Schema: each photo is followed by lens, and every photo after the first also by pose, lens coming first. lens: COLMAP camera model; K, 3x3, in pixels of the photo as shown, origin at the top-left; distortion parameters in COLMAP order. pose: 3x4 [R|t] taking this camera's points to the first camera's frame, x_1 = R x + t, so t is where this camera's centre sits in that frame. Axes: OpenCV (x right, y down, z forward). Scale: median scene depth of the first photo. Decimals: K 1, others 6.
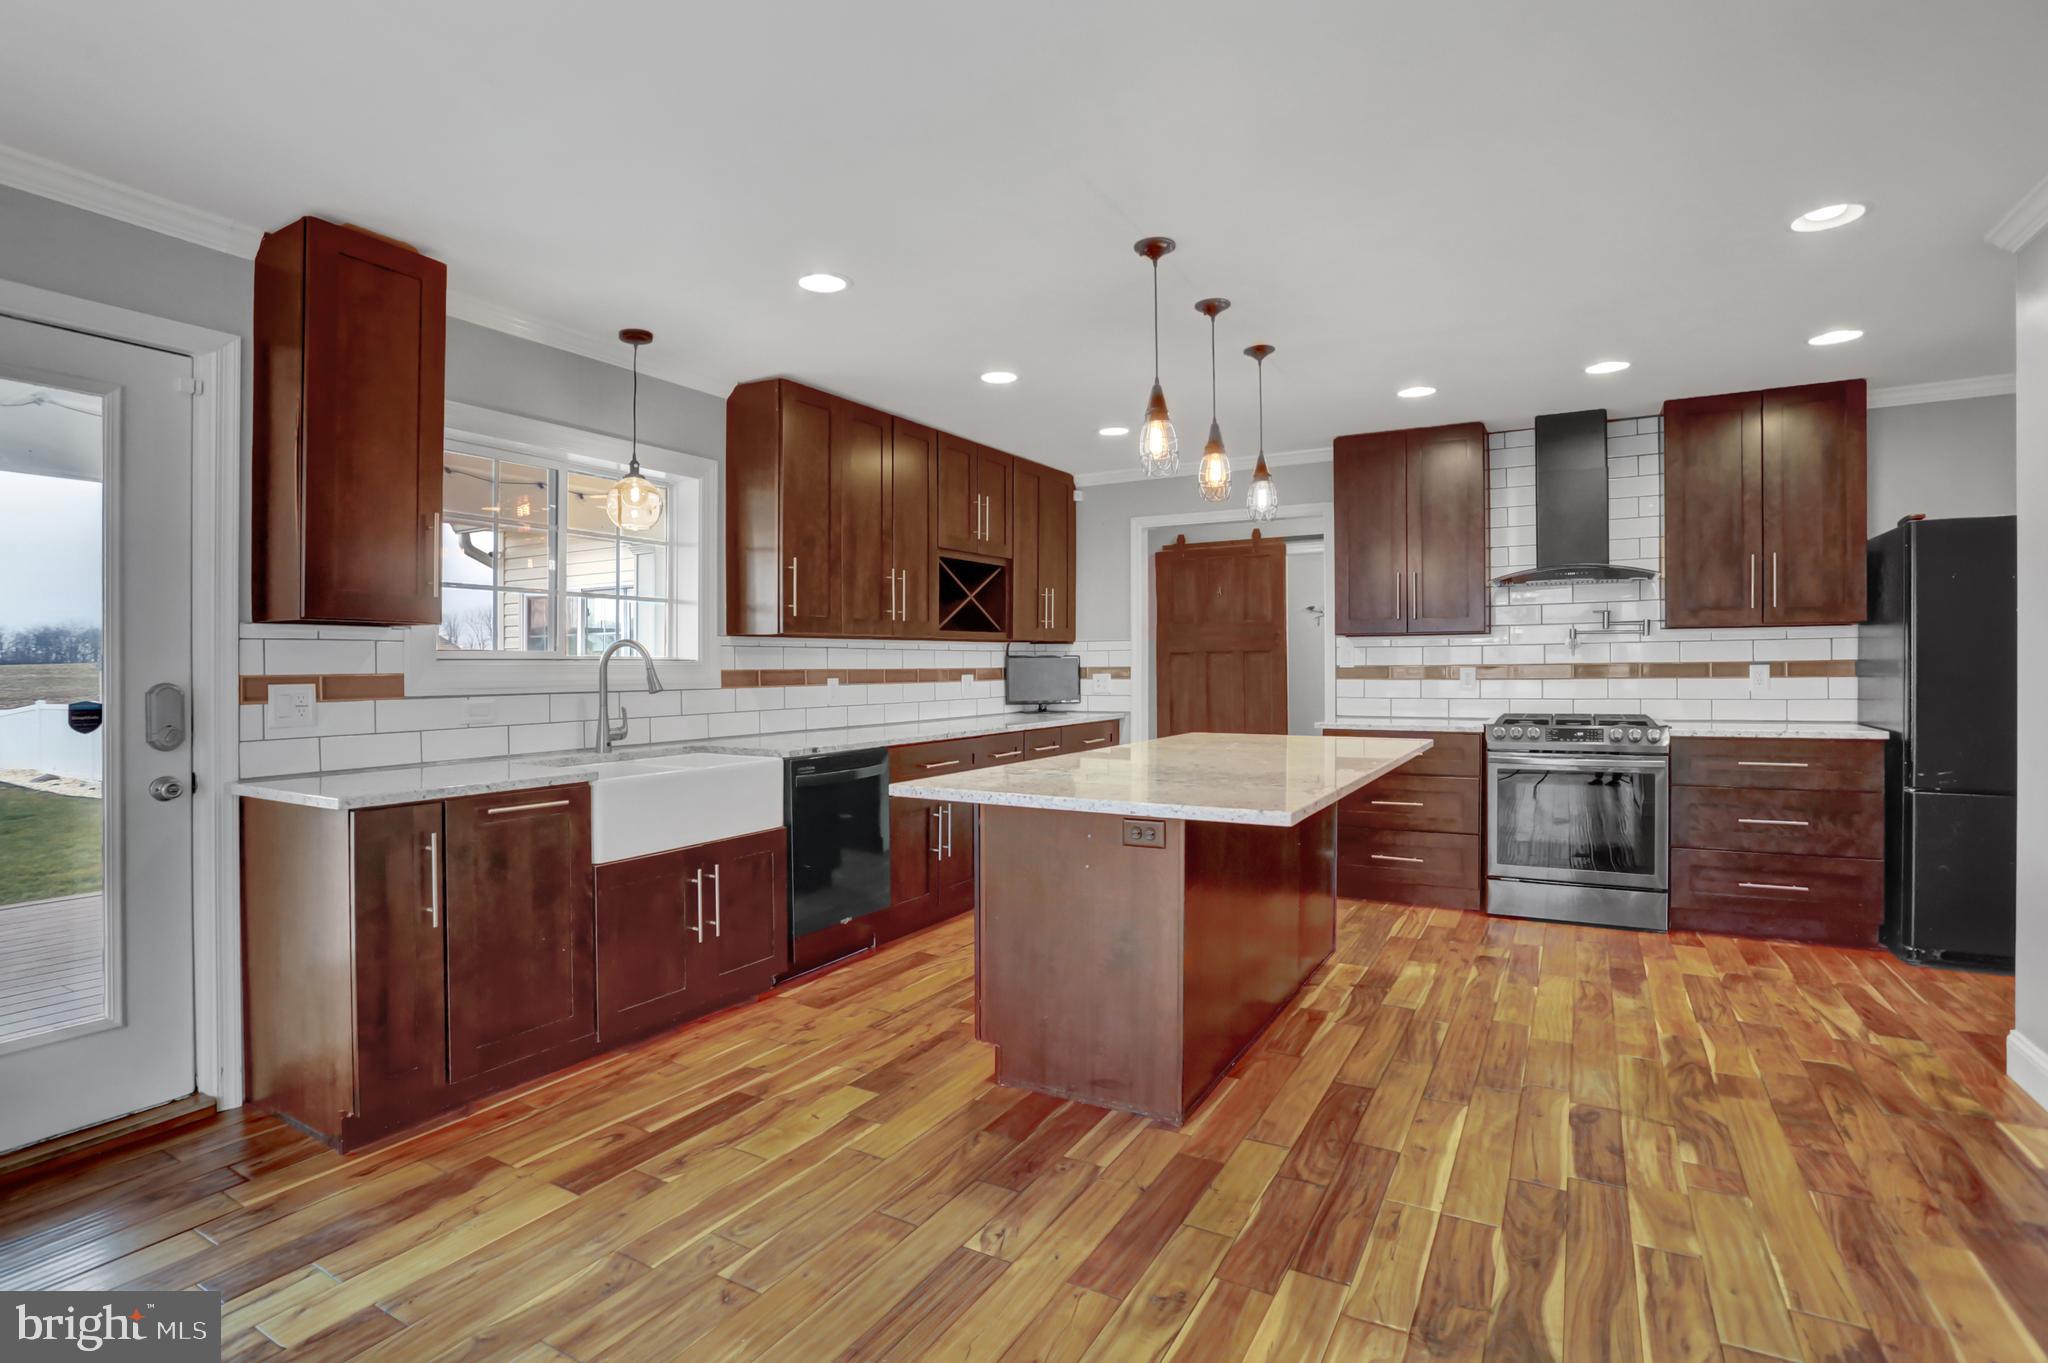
lens RADIAL K [[1010.7, 0, 1024.3], [0, 1010.7, 665.8], [0, 0, 1]] dist [-0.060120, 0.020141]
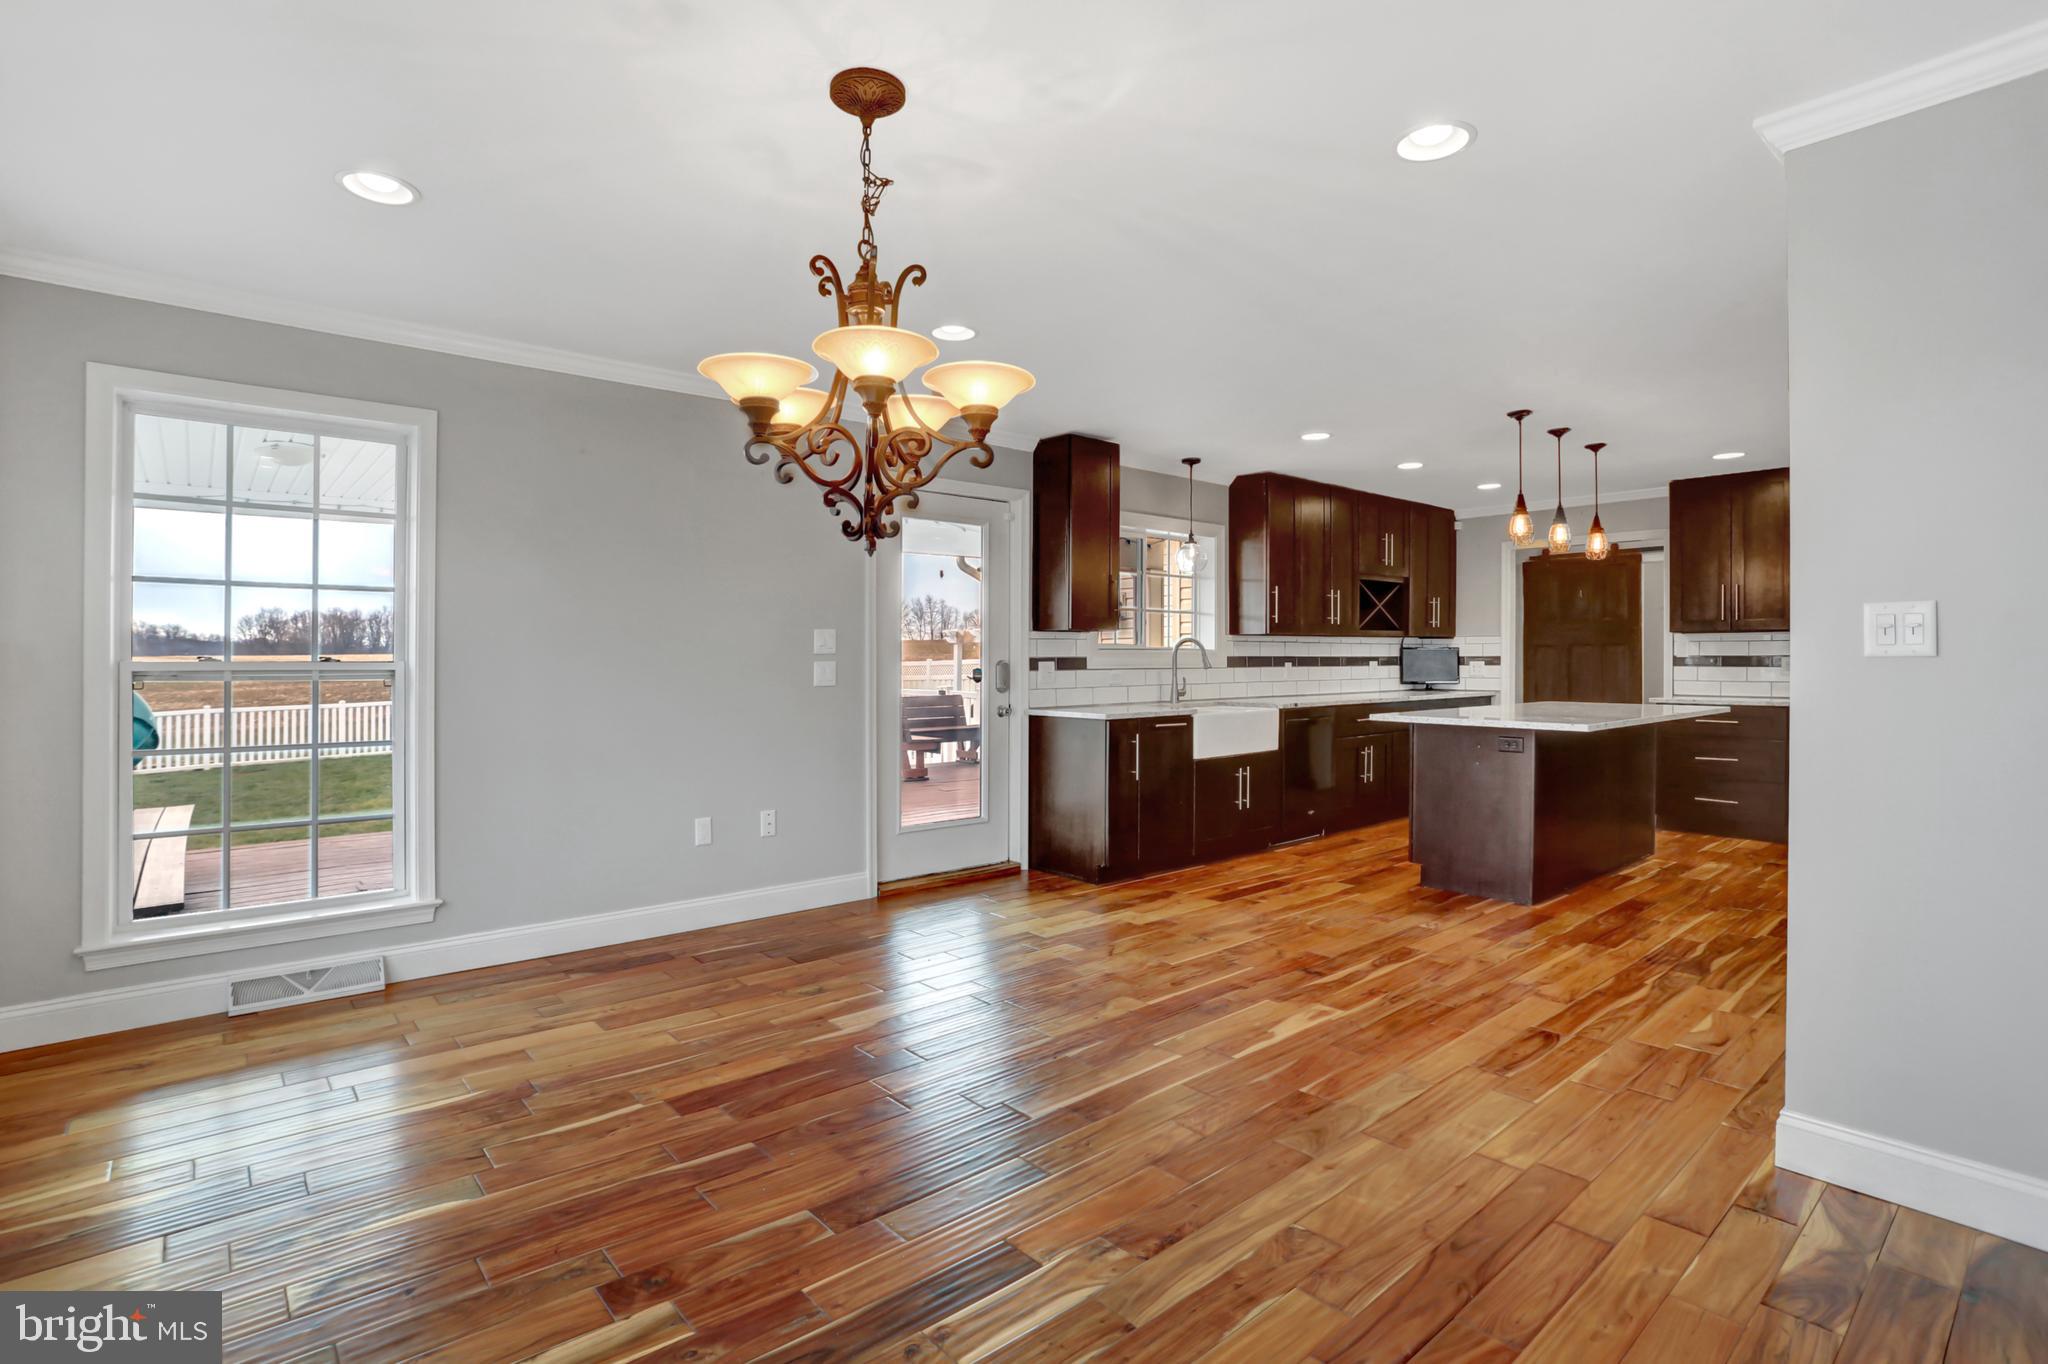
lens RADIAL K [[1010.7, 0, 1024.3], [0, 1010.7, 666.3], [0, 0, 1]] dist [-0.060120, 0.020141]
pose [[0.944342, 0.007333, -0.328883, -0.079127], [-0.003916, 0.999931, 0.011049, 0.003668], [0.328941, -0.009146, 0.944306, -0.641348]]
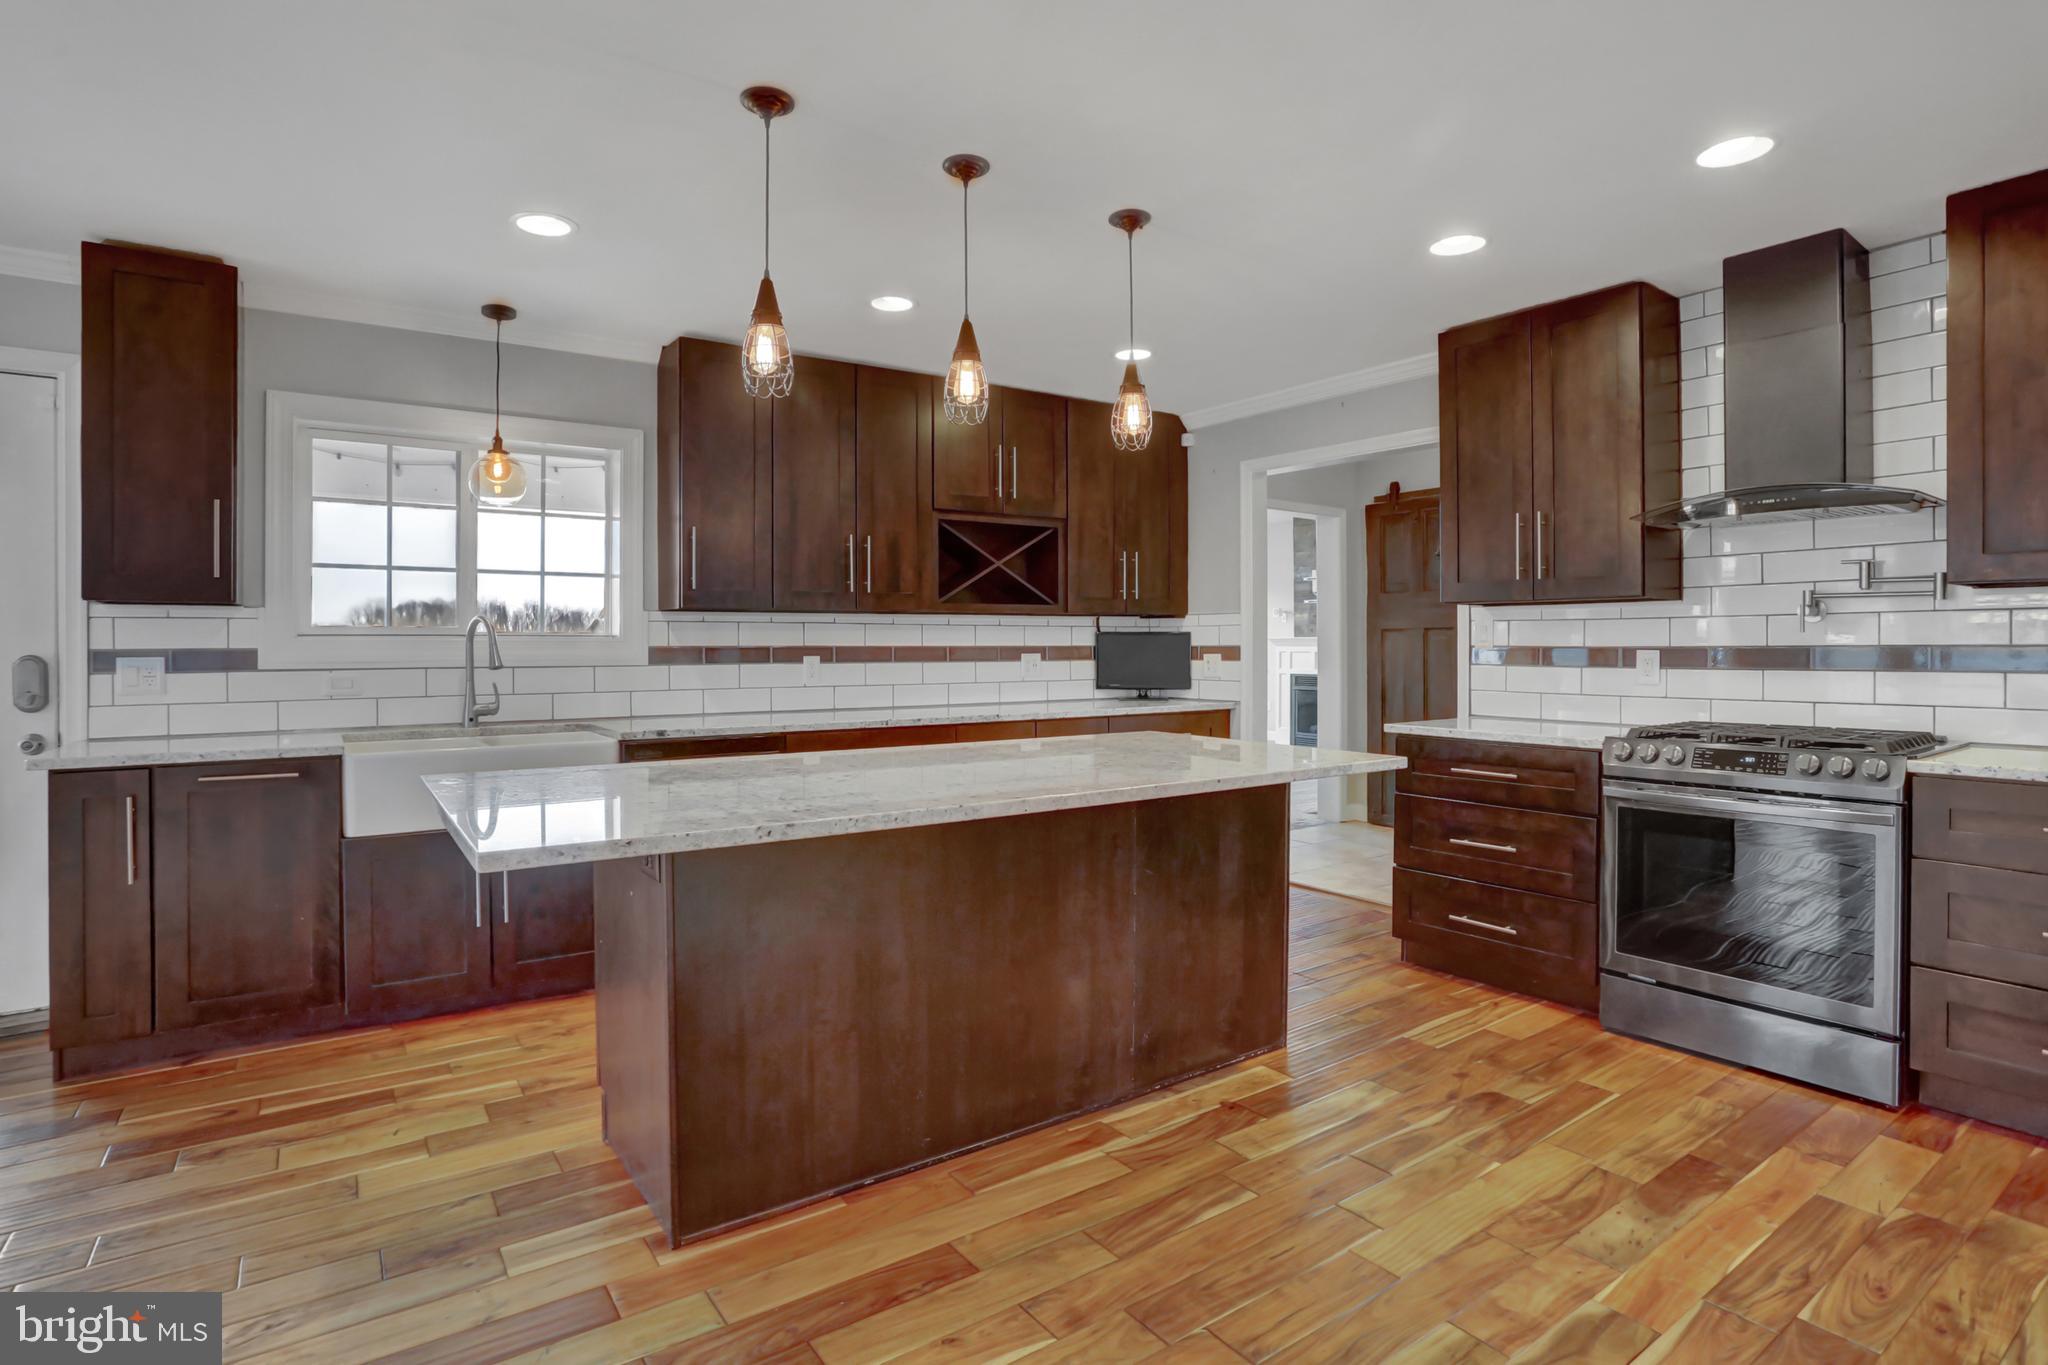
lens RADIAL K [[1042.8, 0, 1021.7], [0, 1042.8, 646.8], [0, 0, 1]] dist [-0.049921, 0.015099]
pose [[0.904600, 0.006978, -0.426205, 0.457609], [-0.004852, 0.999970, 0.006072, -0.003466], [0.426235, -0.003425, 0.904606, 0.257023]]
